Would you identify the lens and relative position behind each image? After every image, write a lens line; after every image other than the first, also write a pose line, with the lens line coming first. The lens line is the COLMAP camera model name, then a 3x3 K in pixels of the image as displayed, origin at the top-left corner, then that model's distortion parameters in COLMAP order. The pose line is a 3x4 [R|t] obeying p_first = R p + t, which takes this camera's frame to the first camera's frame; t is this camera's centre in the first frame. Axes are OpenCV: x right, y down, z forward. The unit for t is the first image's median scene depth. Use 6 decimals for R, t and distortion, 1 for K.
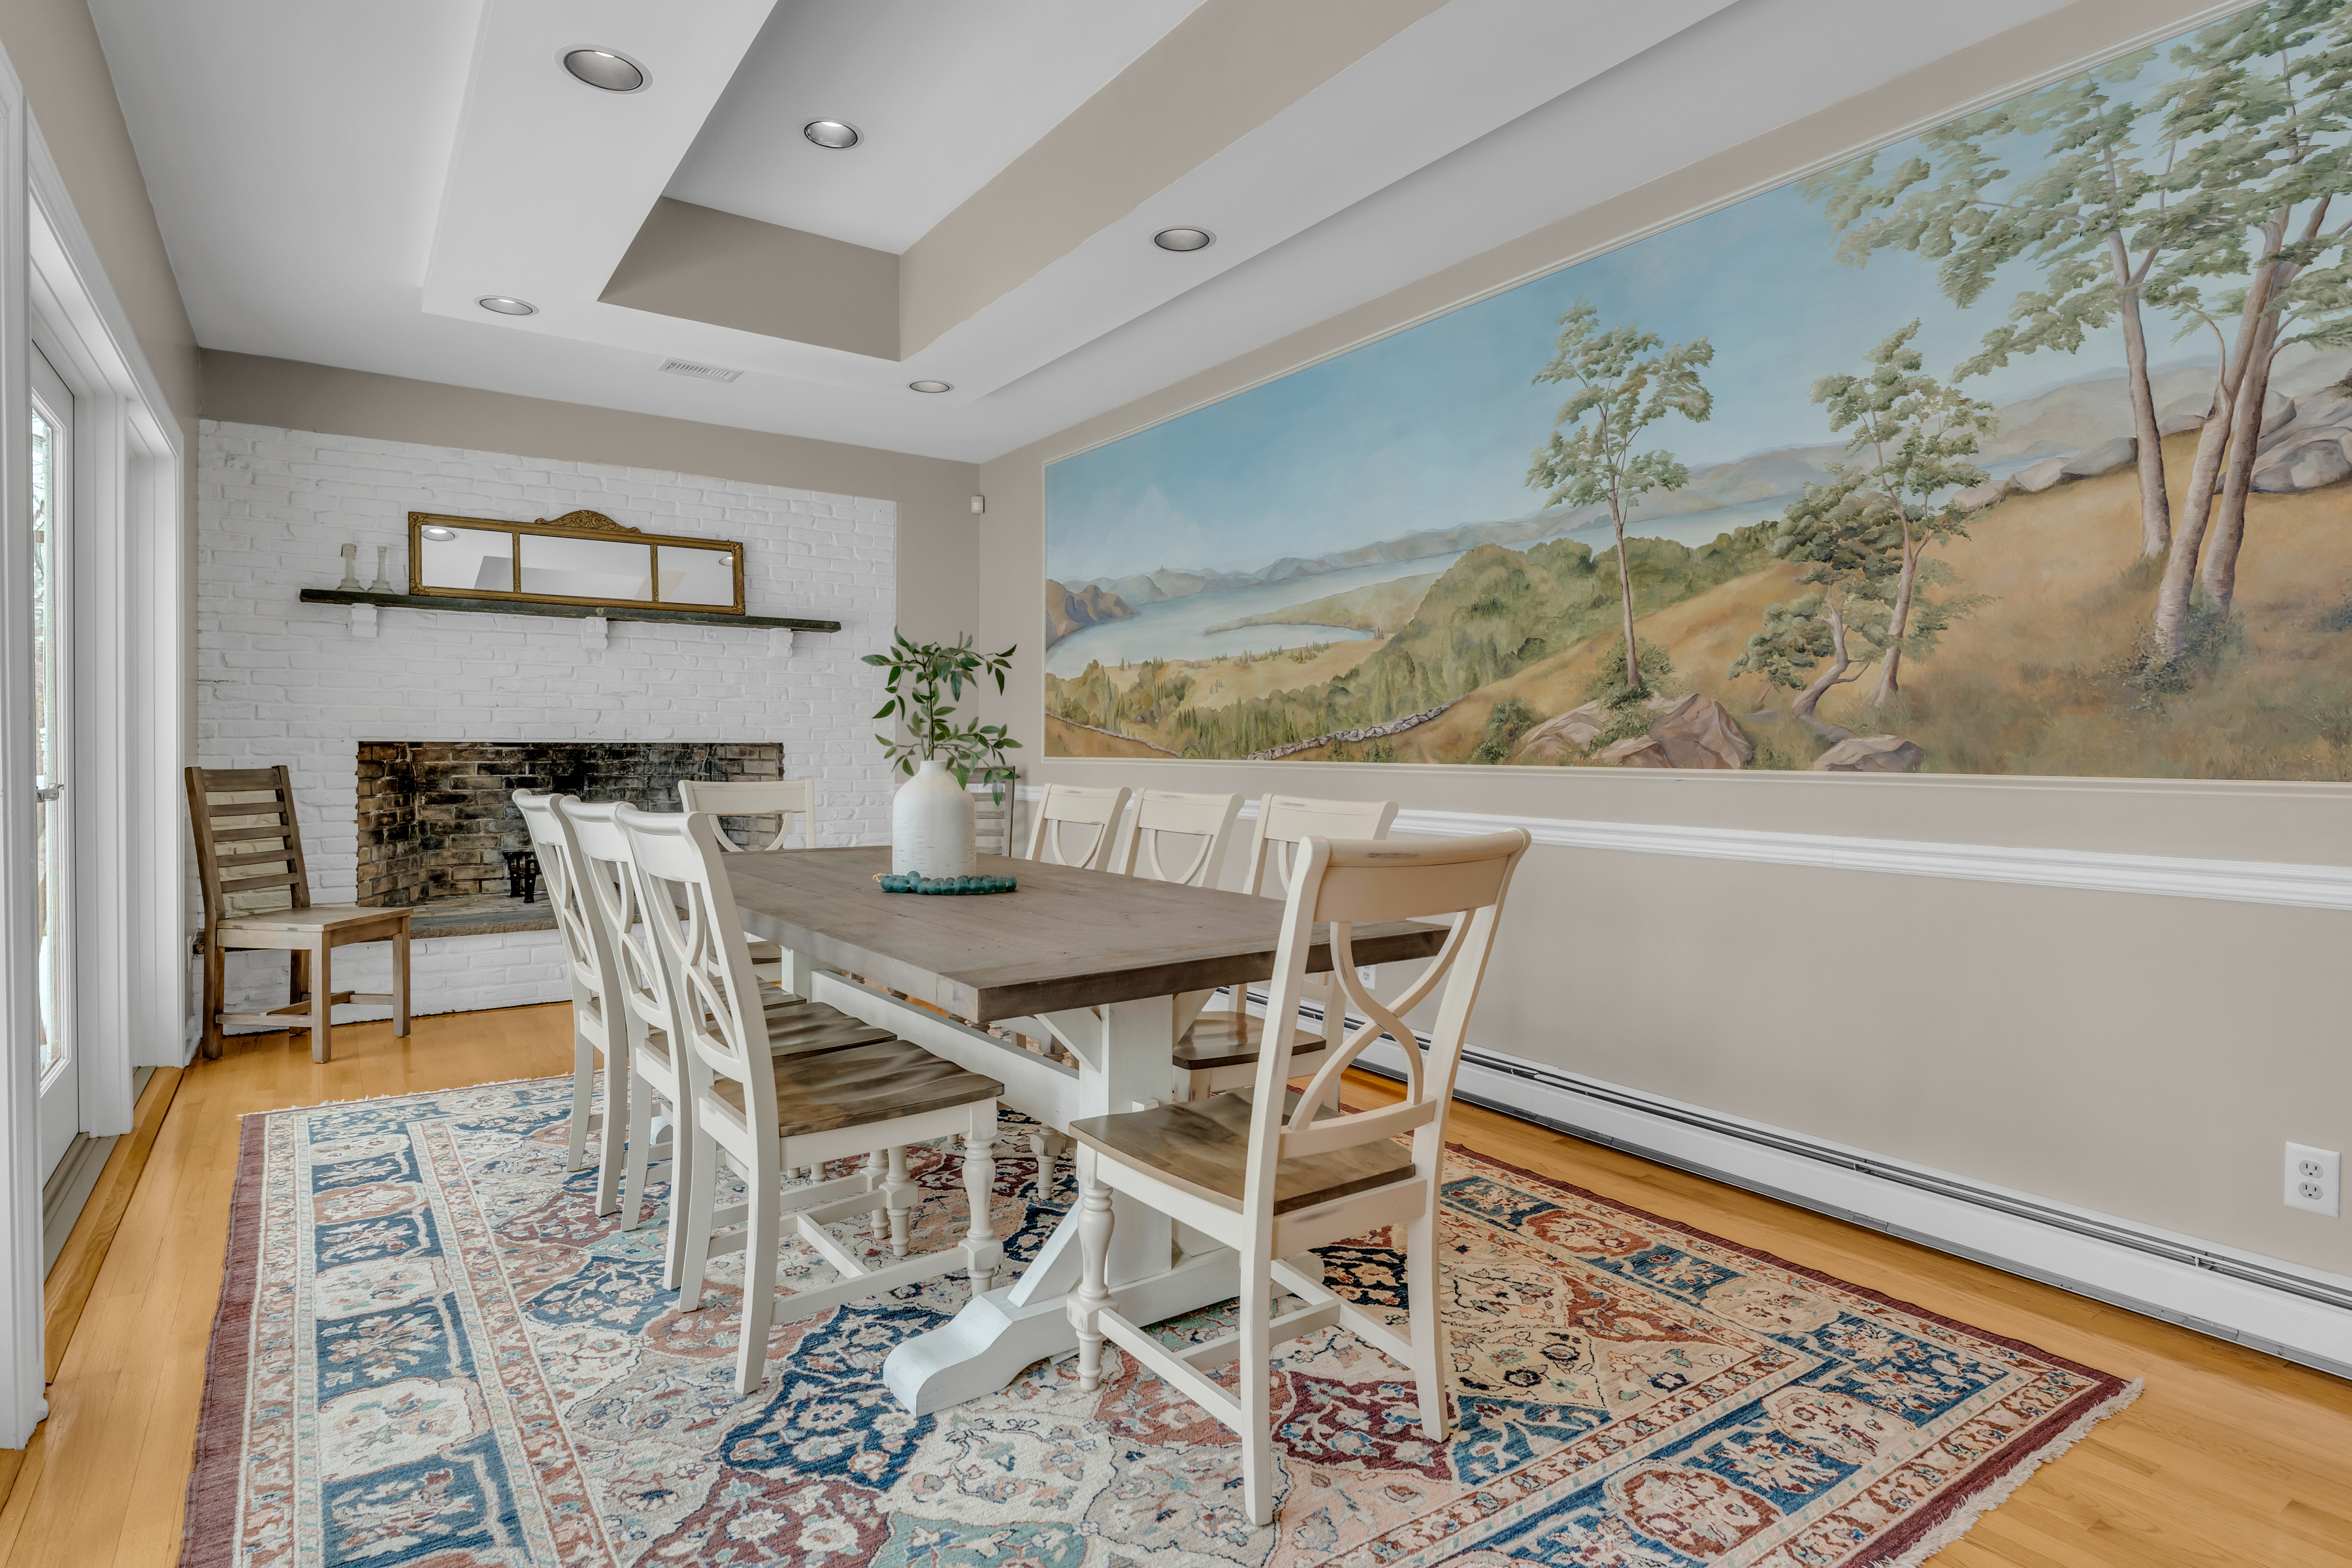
lens RADIAL K [[1211.9, 0, 1176.0], [0, 1211.9, 784.0], [0, 0, 1]] dist [-0.005644, -0.000442]
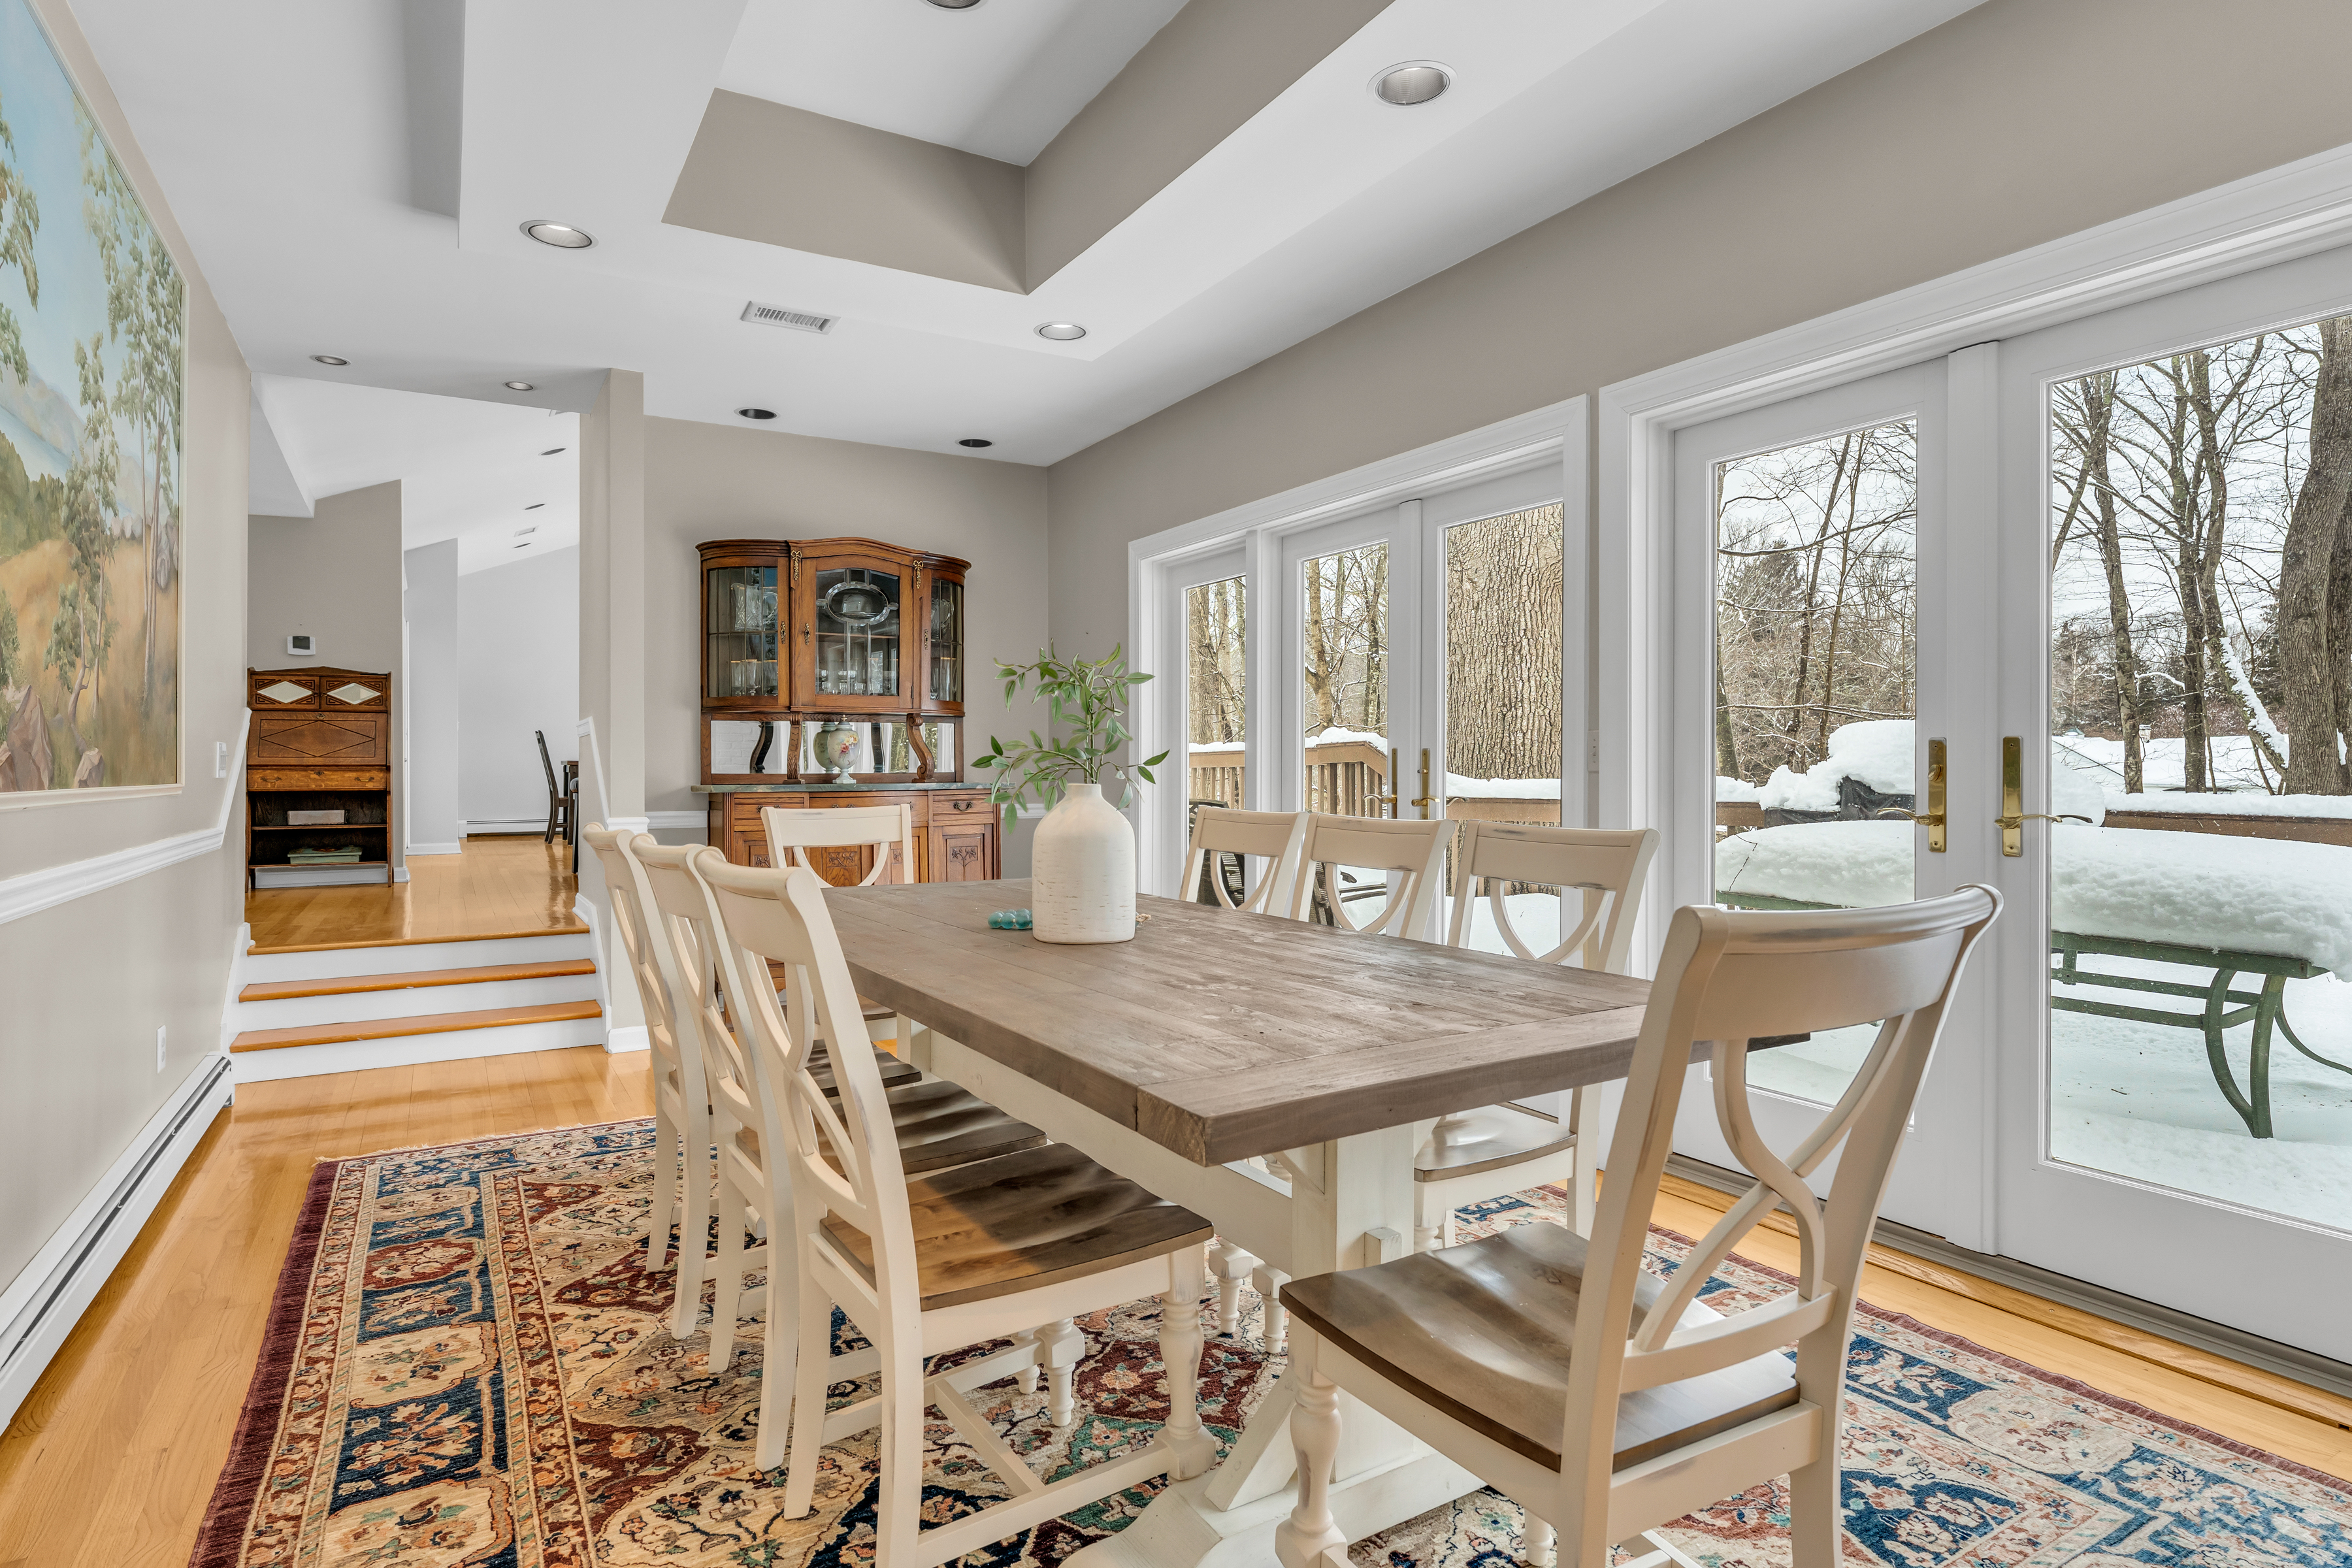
lens RADIAL K [[1211.9, 0, 1176.0], [0, 1211.9, 784.0], [0, 0, 1]] dist [-0.005644, -0.000442]
pose [[-0.997331, -0.008159, 0.072557, -0.367192], [-0.005208, 0.999155, 0.040776, -0.060361], [-0.072829, 0.040289, -0.996530, 2.063171]]
